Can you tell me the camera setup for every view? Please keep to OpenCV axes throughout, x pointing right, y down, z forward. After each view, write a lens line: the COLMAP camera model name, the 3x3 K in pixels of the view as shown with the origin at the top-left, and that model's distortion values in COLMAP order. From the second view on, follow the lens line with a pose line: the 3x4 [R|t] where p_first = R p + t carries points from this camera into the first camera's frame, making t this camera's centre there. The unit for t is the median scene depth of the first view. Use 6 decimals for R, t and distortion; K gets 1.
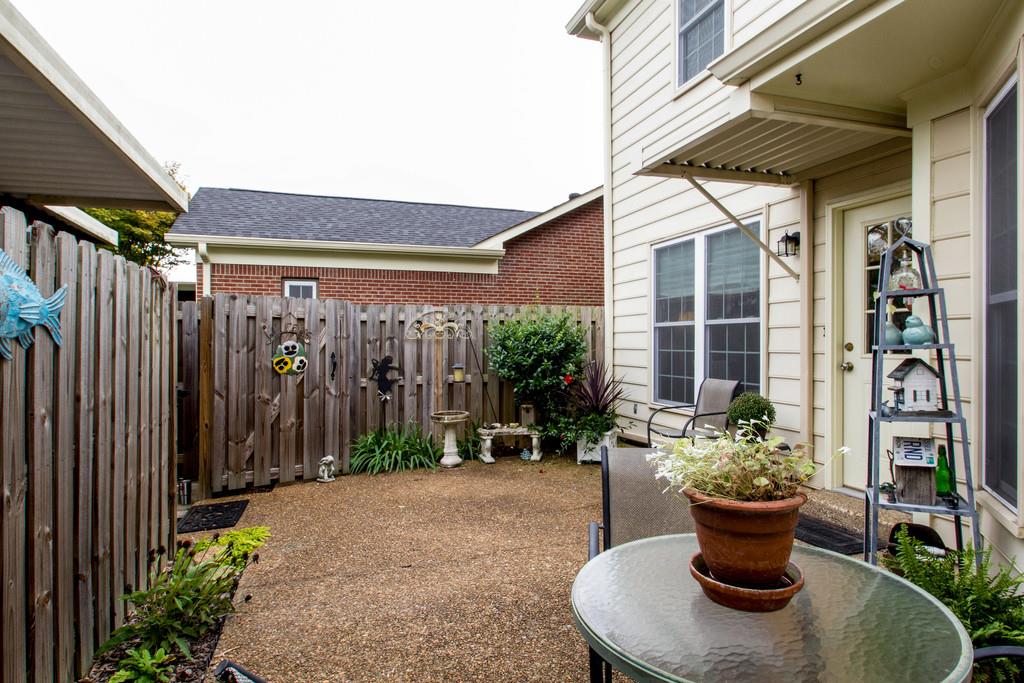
lens RADIAL K [[582.3, 0, 518.4], [0, 582.3, 335.8], [0, 0, 1]] dist [-0.001488, 0.010152]
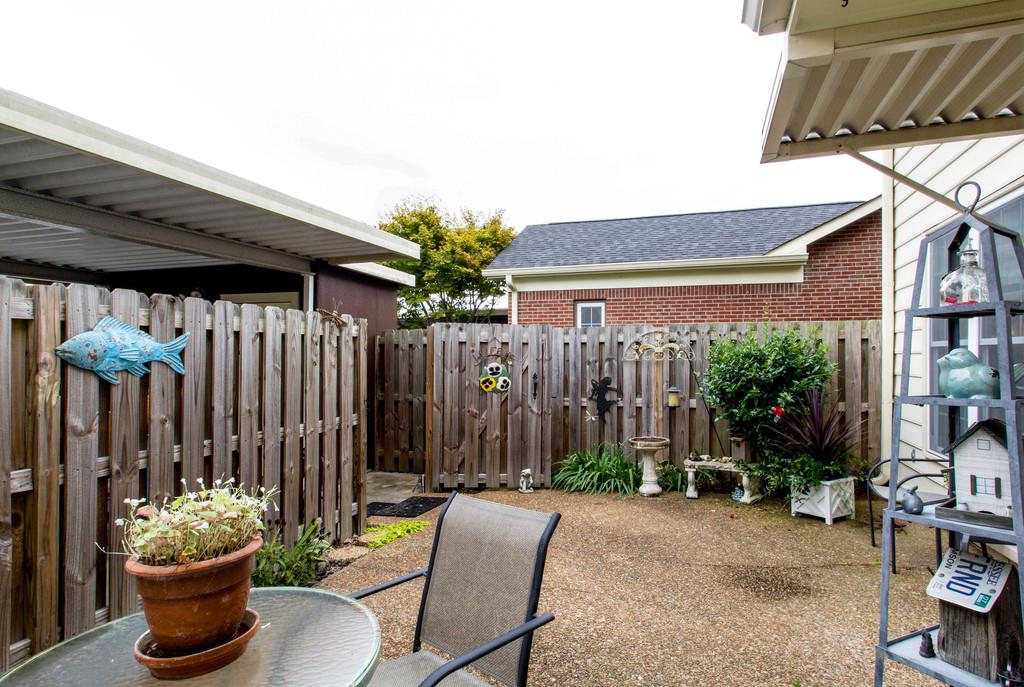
lens RADIAL K [[582.3, 0, 517.6], [0, 582.3, 350.3], [0, 0, 1]] dist [-0.001488, 0.010152]
pose [[0.804324, -0.001847, -0.594188, 0.278524], [0.003004, 0.999995, 0.000958, -0.014577], [0.594183, -0.002555, 0.804326, 0.106972]]
